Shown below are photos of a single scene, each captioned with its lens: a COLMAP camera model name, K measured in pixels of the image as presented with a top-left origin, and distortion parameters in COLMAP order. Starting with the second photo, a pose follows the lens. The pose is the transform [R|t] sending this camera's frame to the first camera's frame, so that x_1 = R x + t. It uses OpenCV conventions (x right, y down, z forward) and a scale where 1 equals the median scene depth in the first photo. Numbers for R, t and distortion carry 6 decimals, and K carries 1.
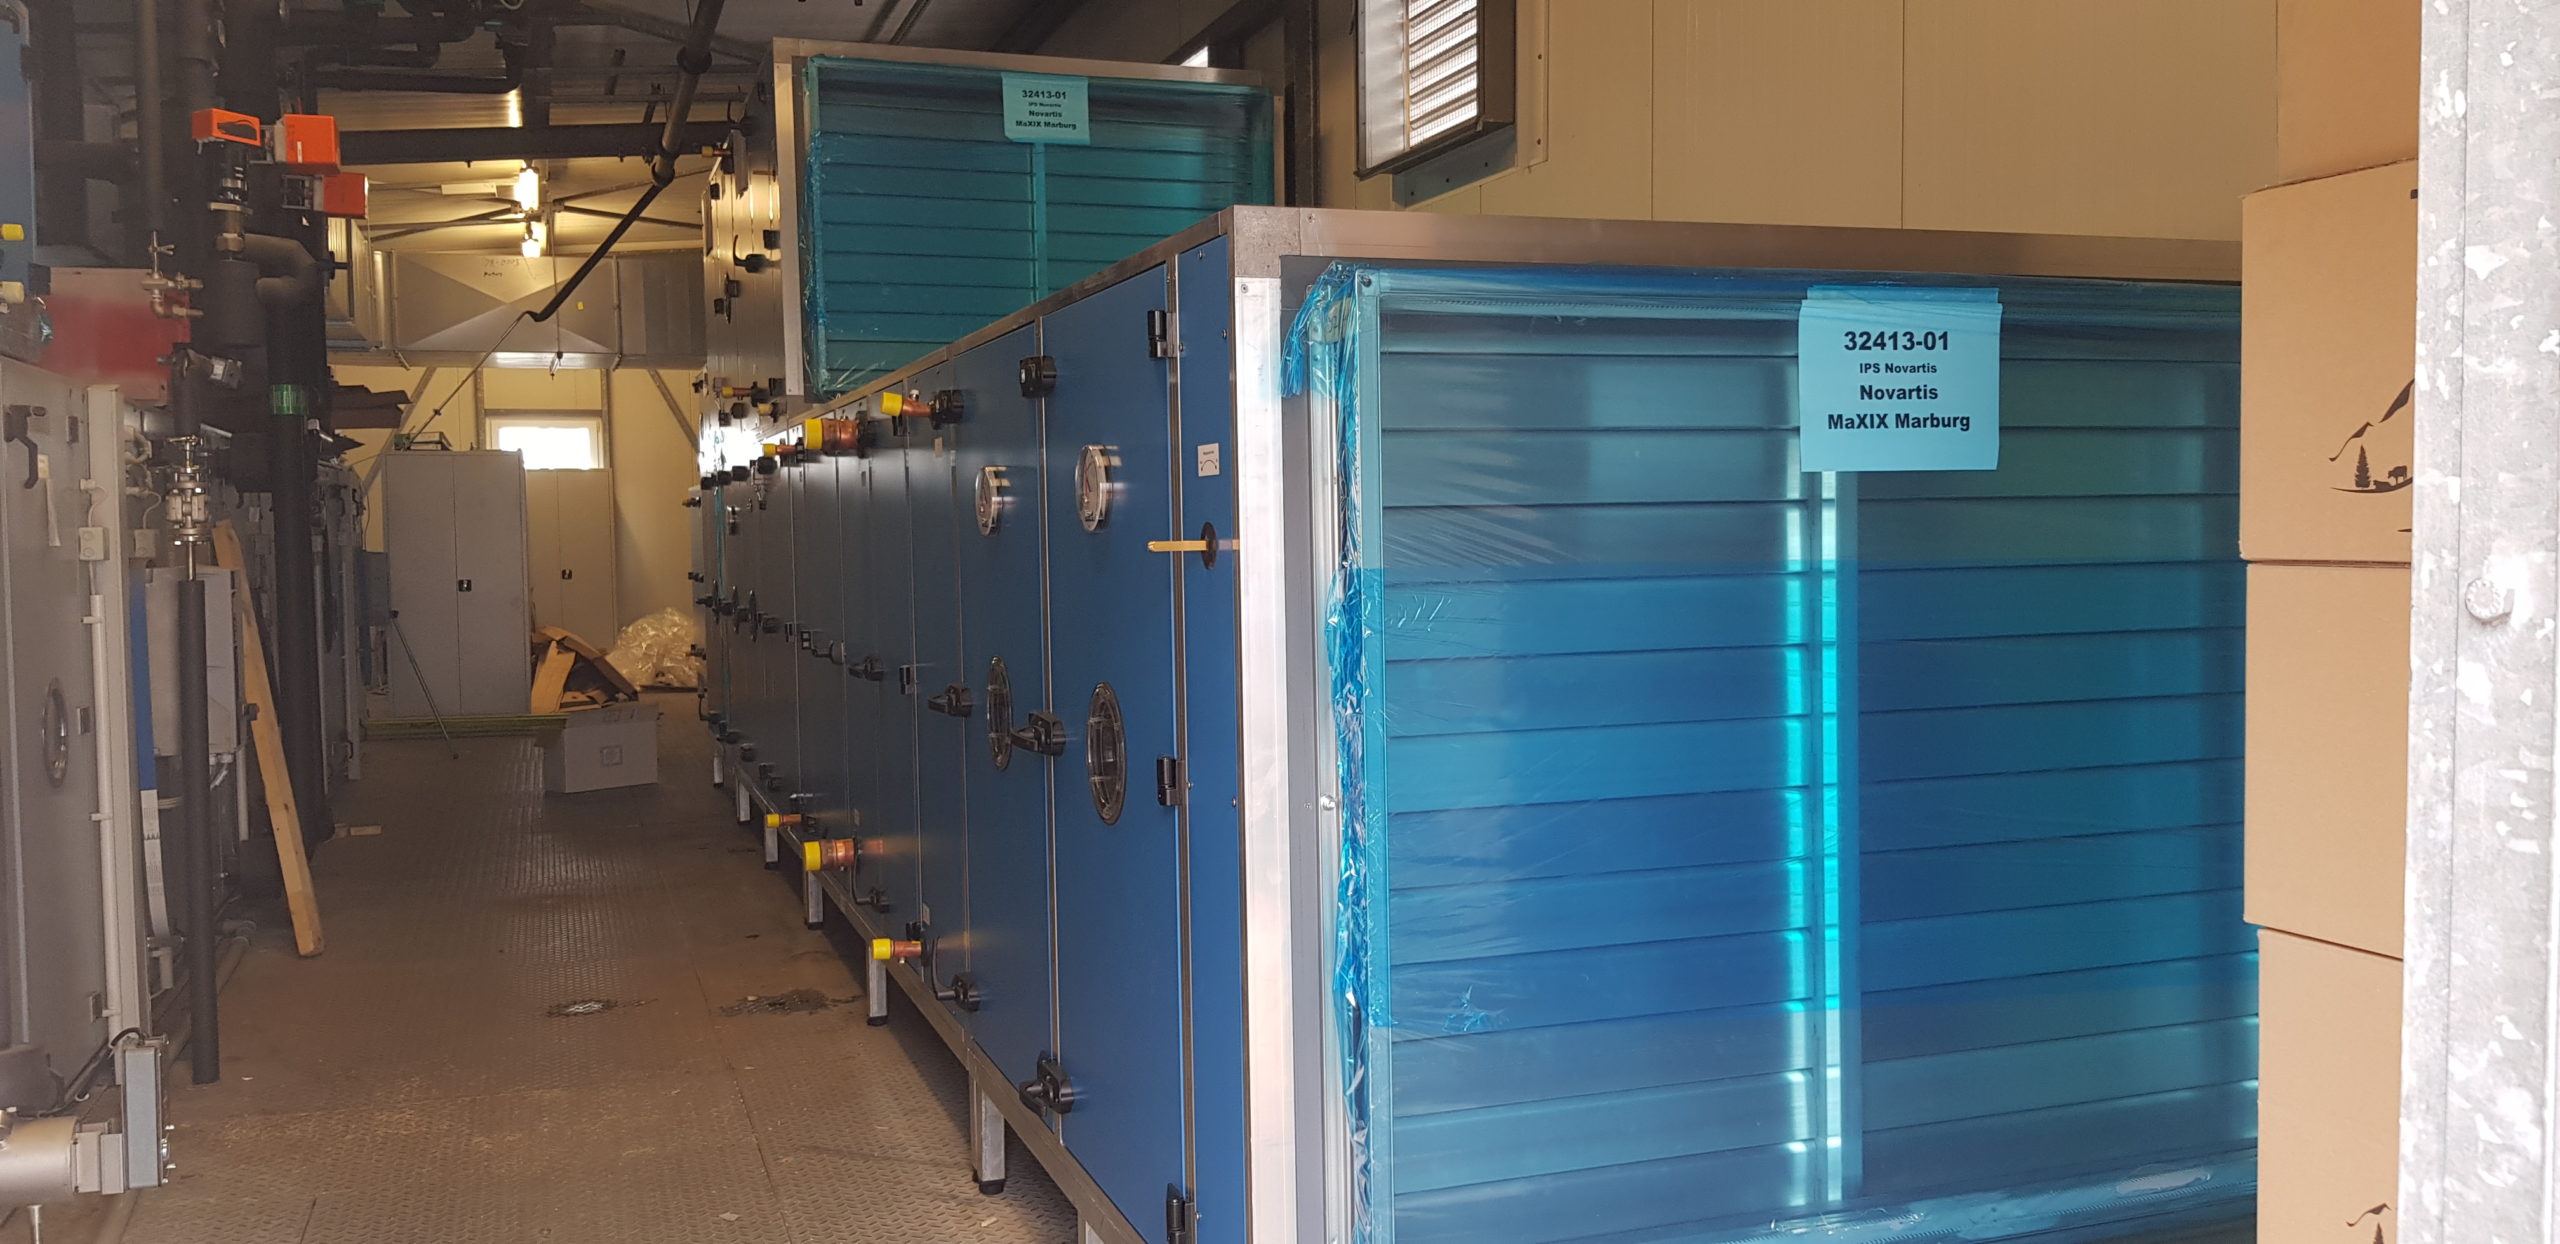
lens RADIAL K [[1974.5, 0, 1280.0], [0, 1974.5, 622.0], [0, 0, 1]] dist [0.060549, -0.002941]
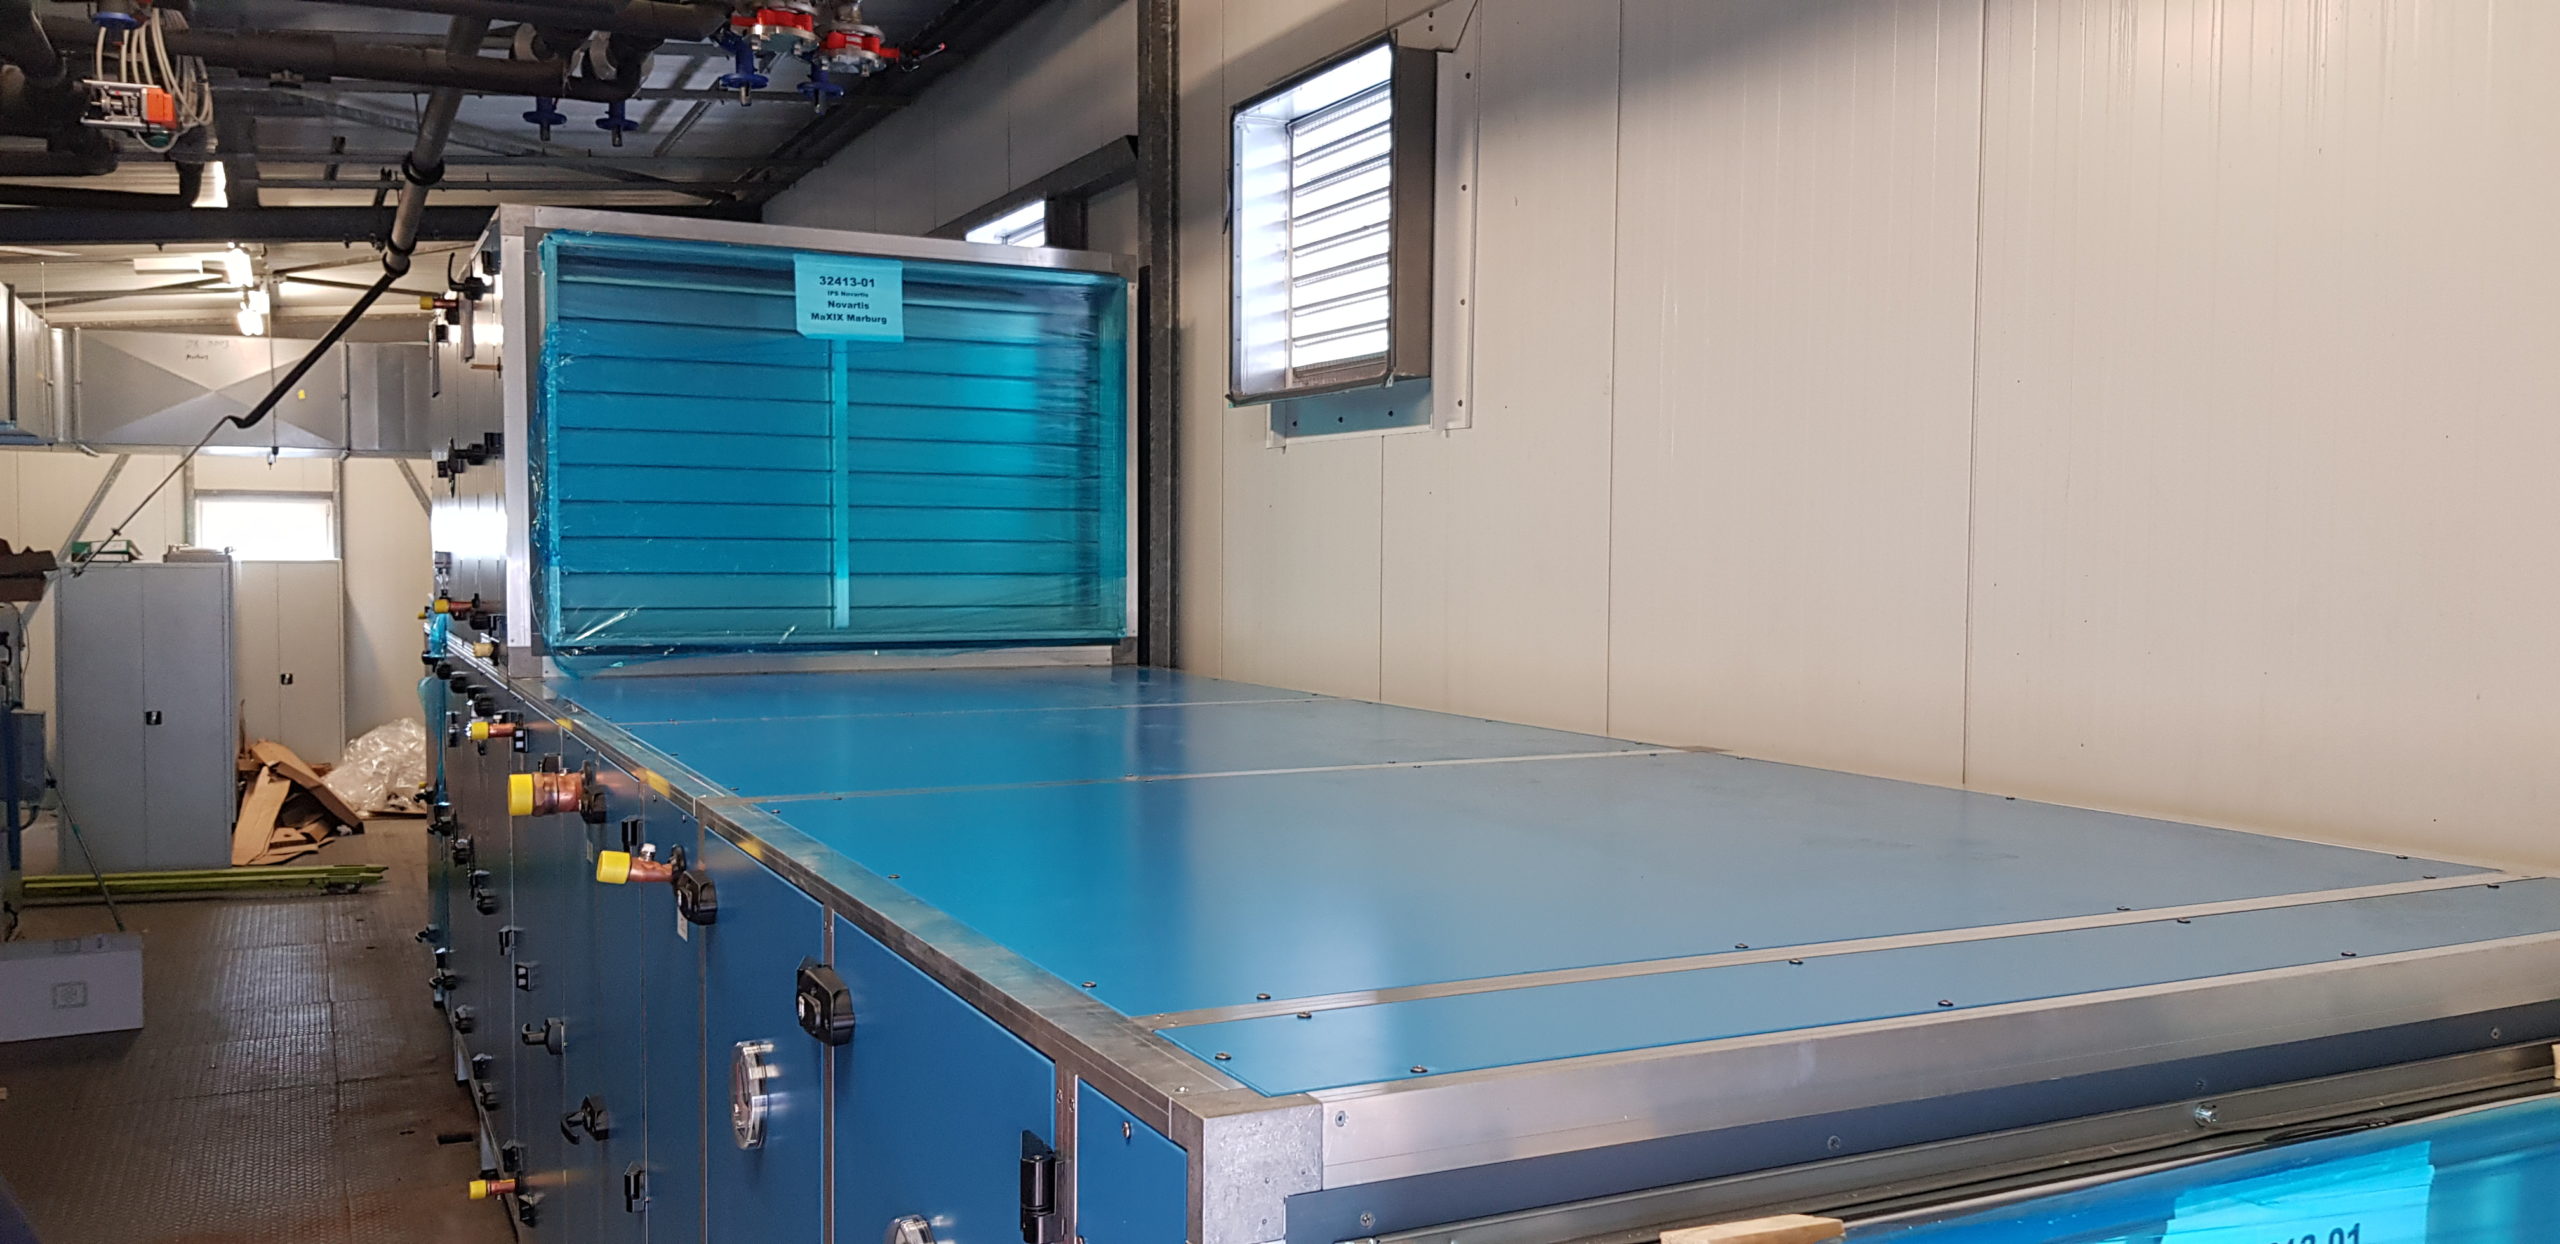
lens RADIAL K [[1897.2, 0, 1280.0], [0, 1897.2, 622.0], [0, 0, 1]] dist [0.043224, -0.051418]
pose [[0.993563, 0.024237, 0.110660, -0.016644], [-0.026007, 0.999555, 0.014584, -0.093278], [-0.110257, -0.017368, 0.993751, 0.131512]]
